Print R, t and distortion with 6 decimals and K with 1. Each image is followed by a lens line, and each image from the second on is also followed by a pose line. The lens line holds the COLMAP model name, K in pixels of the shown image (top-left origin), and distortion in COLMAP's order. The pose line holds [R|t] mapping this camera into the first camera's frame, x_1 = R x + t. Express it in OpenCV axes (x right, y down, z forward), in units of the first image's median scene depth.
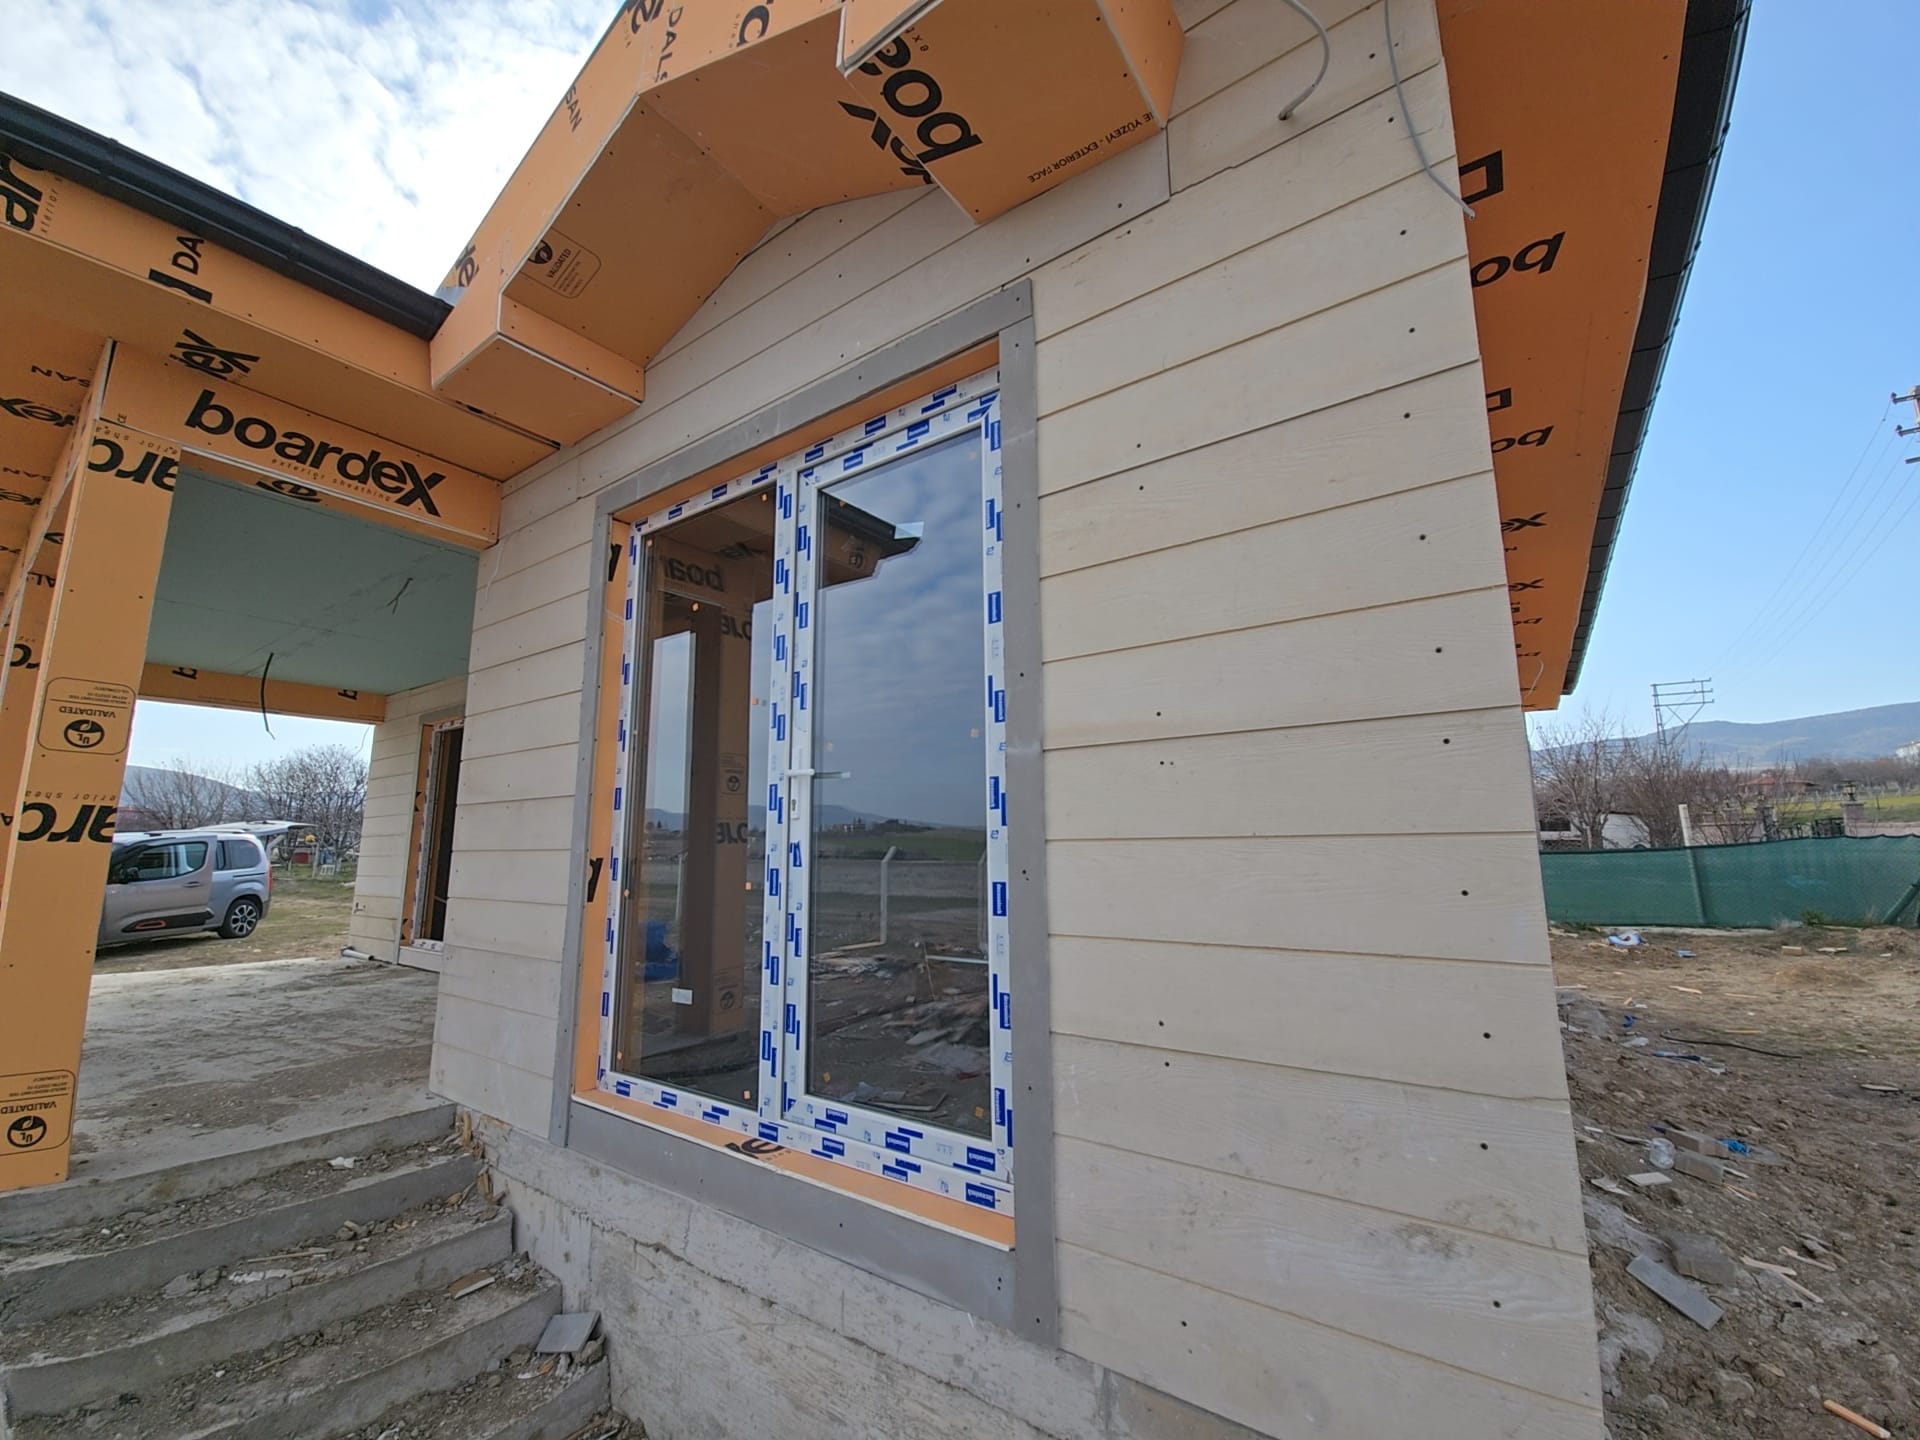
lens RADIAL K [[800.7, 0, 960.0], [0, 800.7, 720.0], [0, 0, 1]] dist [0.008231, -0.011605]
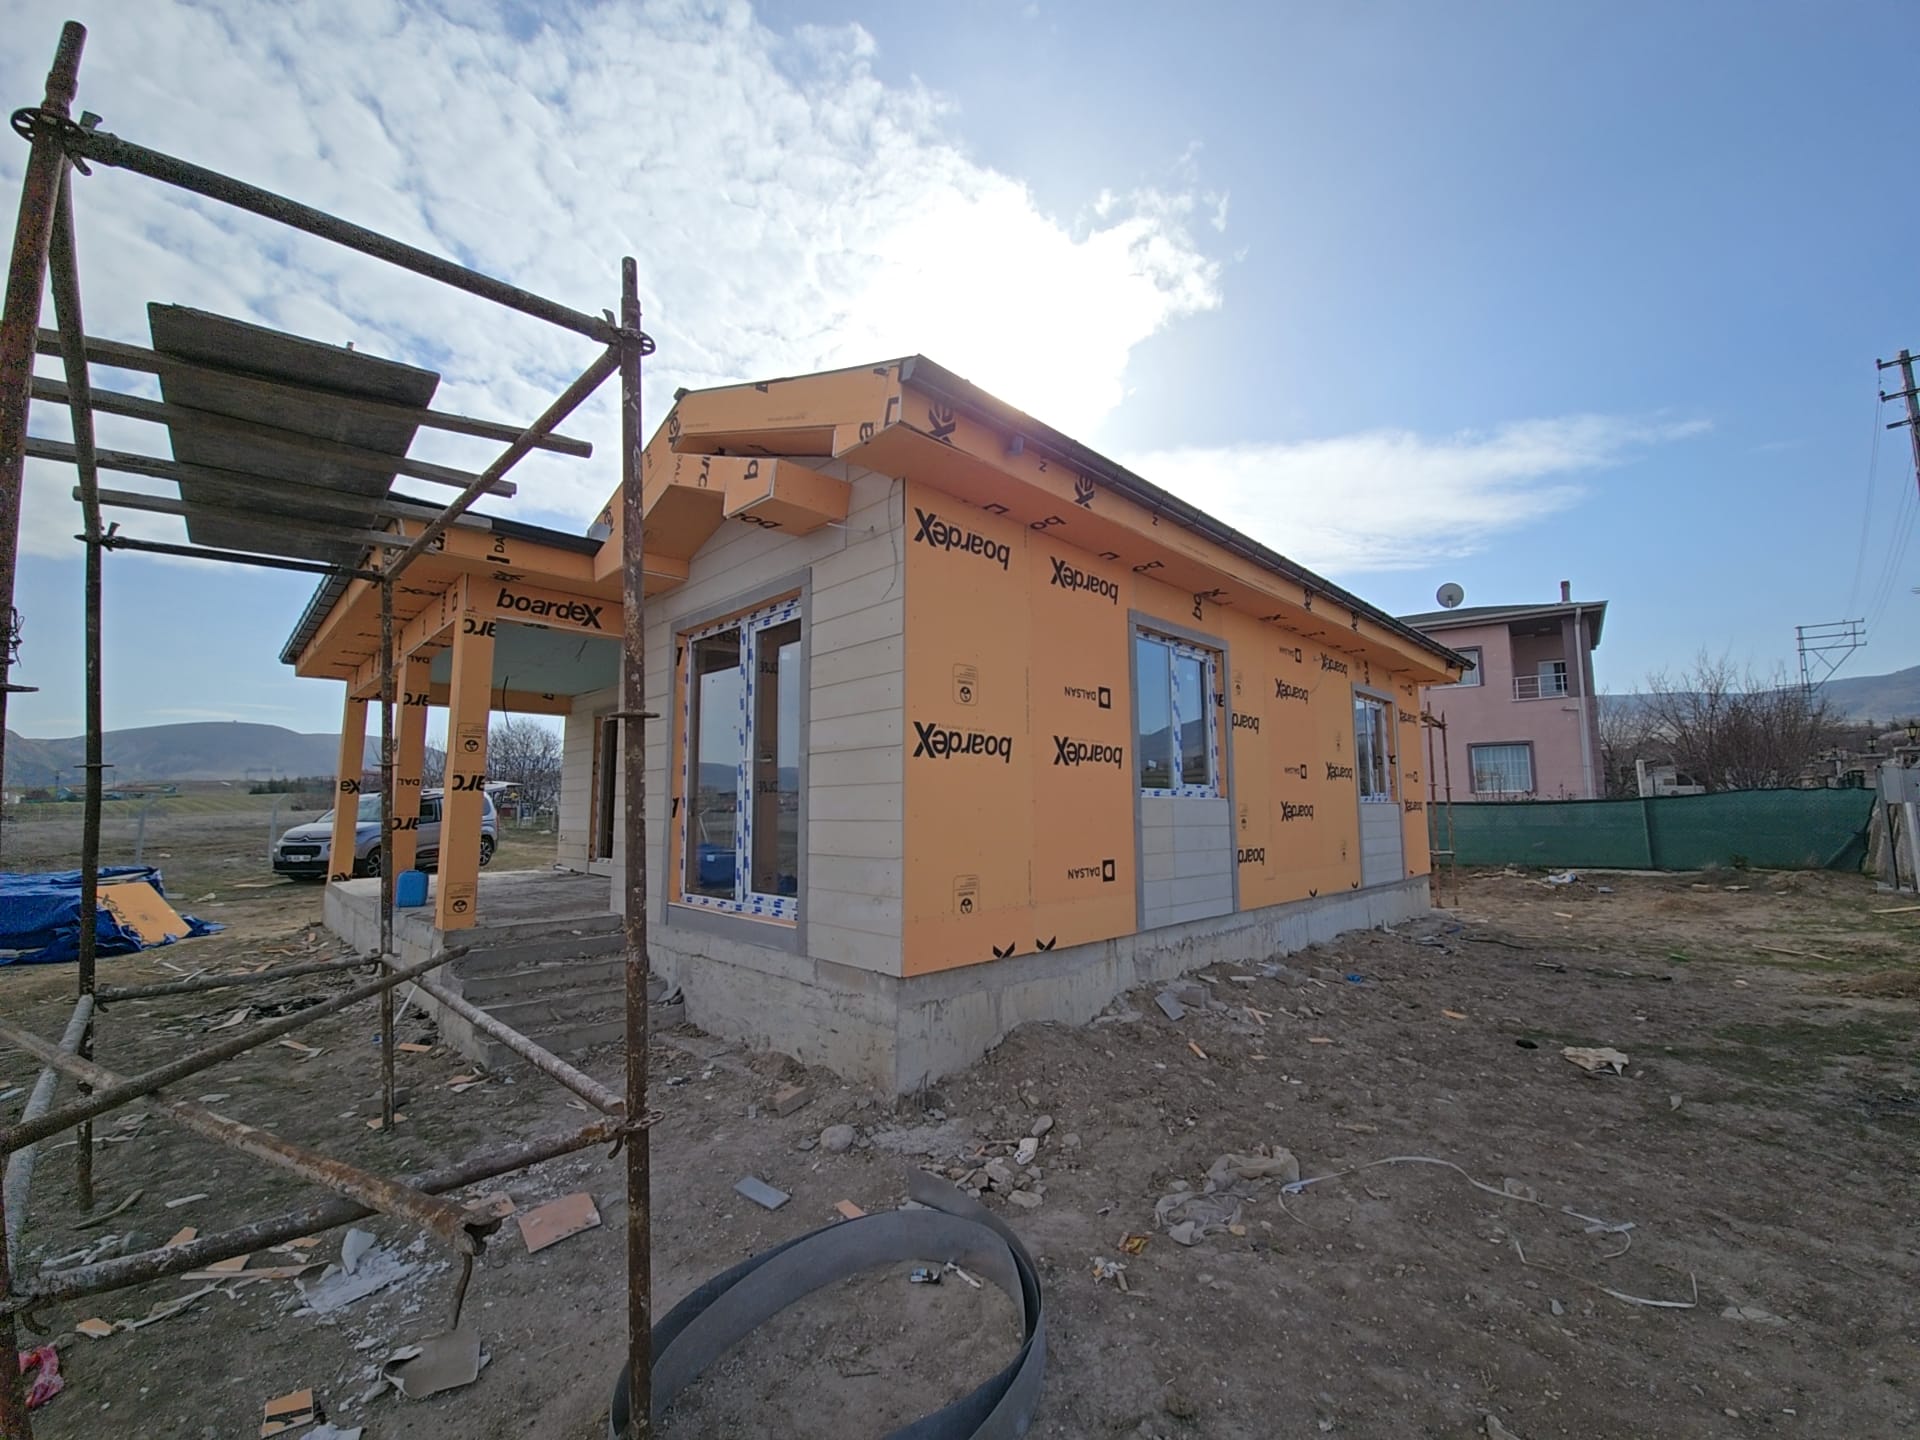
lens RADIAL K [[832.1, 0, 960.0], [0, 832.1, 720.0], [0, 0, 1]] dist [0.000265, -0.035441]
pose [[0.985168, -0.017213, -0.170729, 0.764954], [0.026457, 0.998296, 0.052018, -0.147765], [0.169543, -0.055763, 0.983944, -1.182561]]
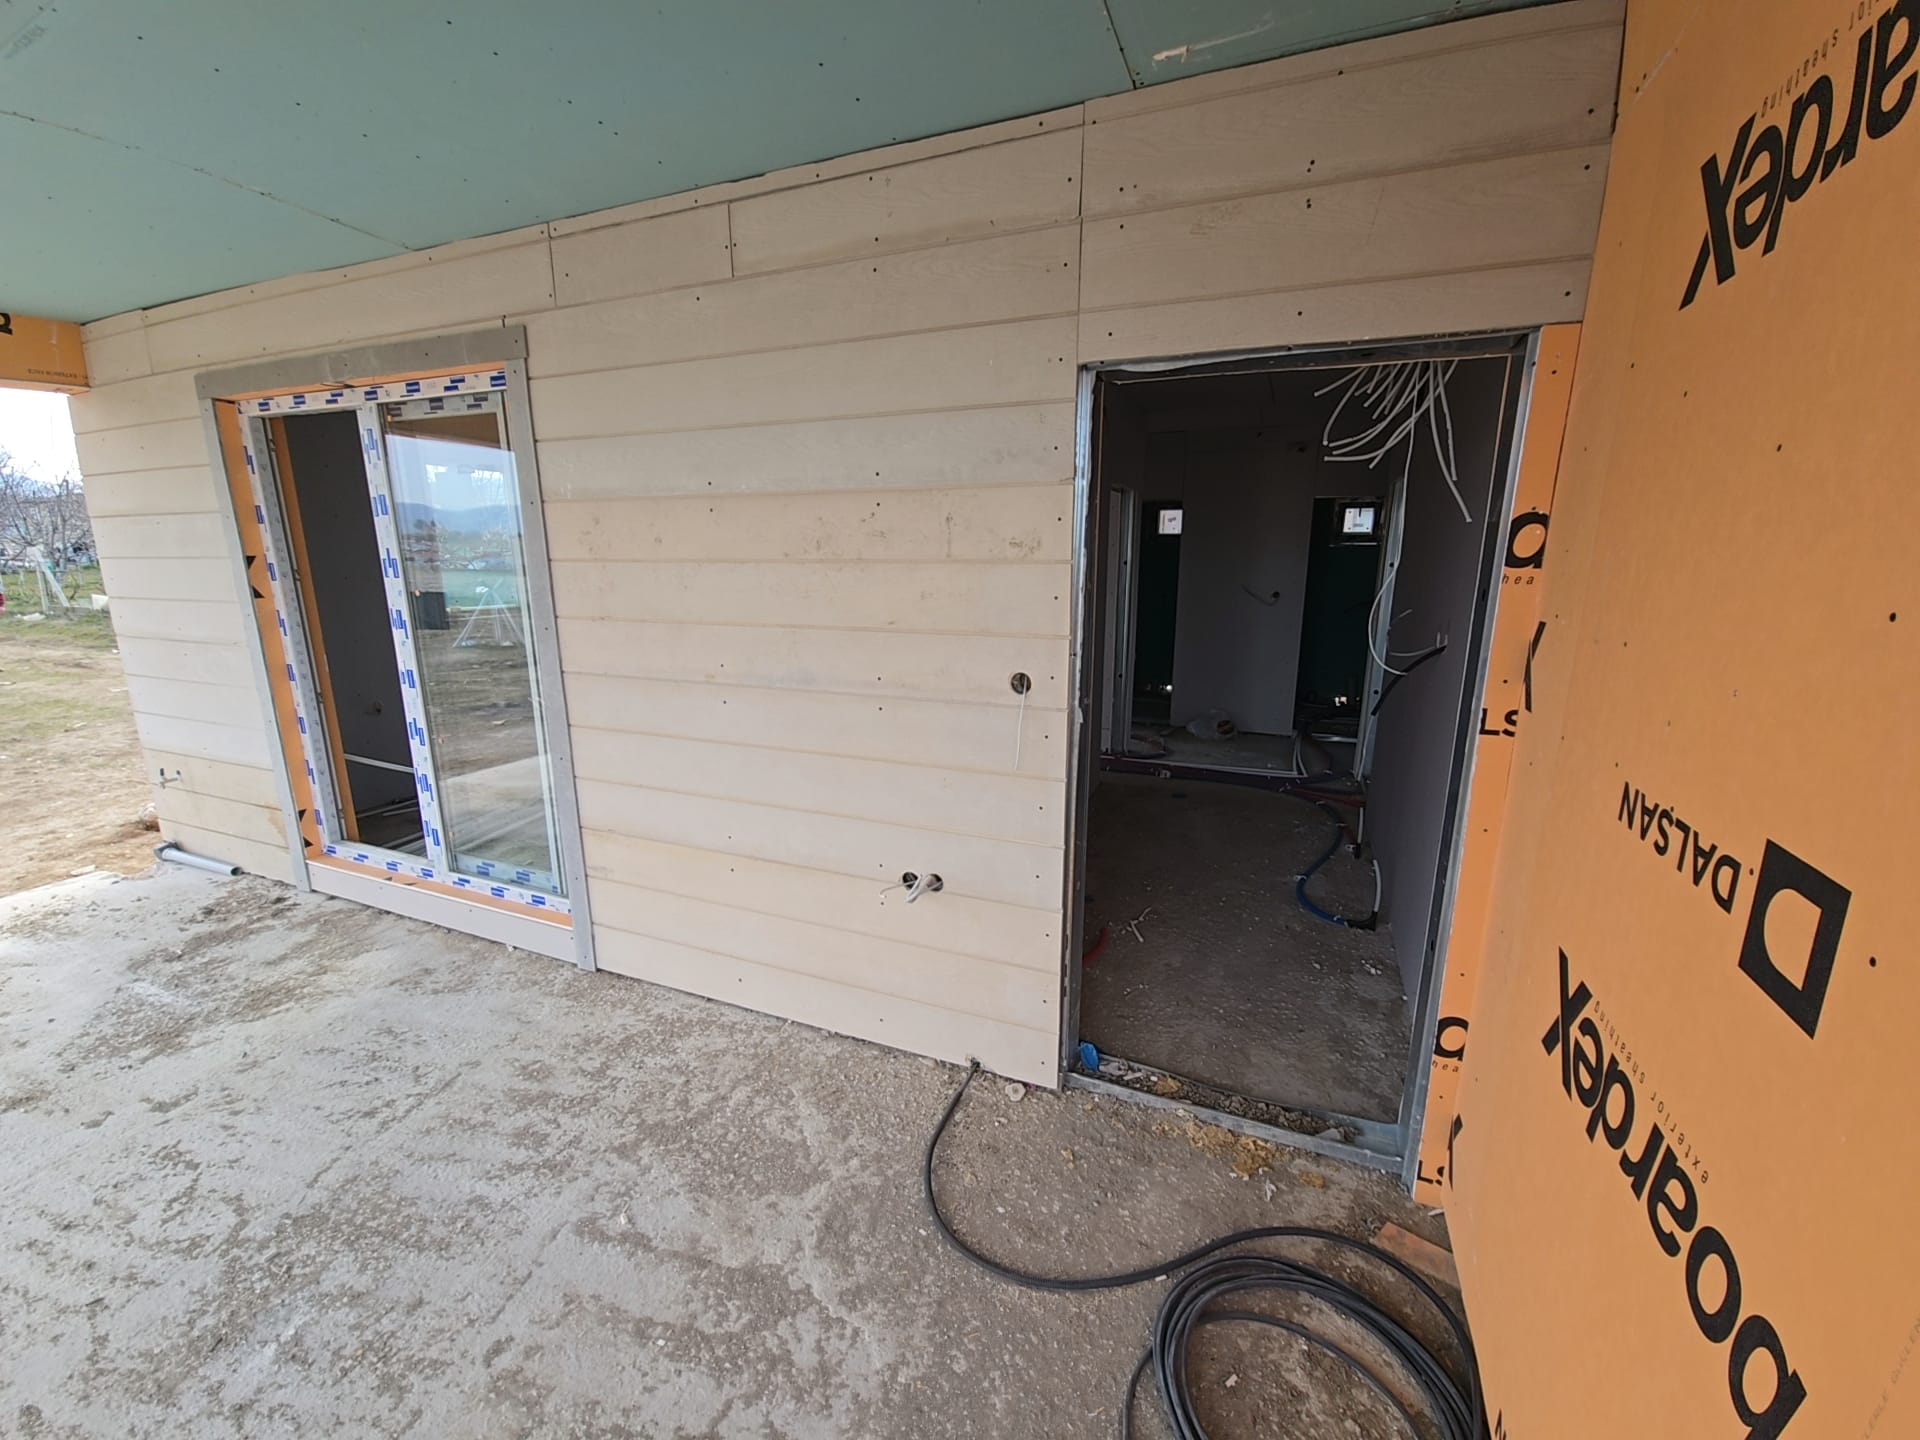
lens RADIAL K [[800.7, 0, 960.0], [0, 800.7, 720.0], [0, 0, 1]] dist [0.008231, -0.011605]
pose [[0.971282, -0.054279, 0.231656, -1.099821], [-0.039720, 0.922979, 0.382795, -0.042957], [-0.234591, -0.381004, 0.894317, 1.288897]]
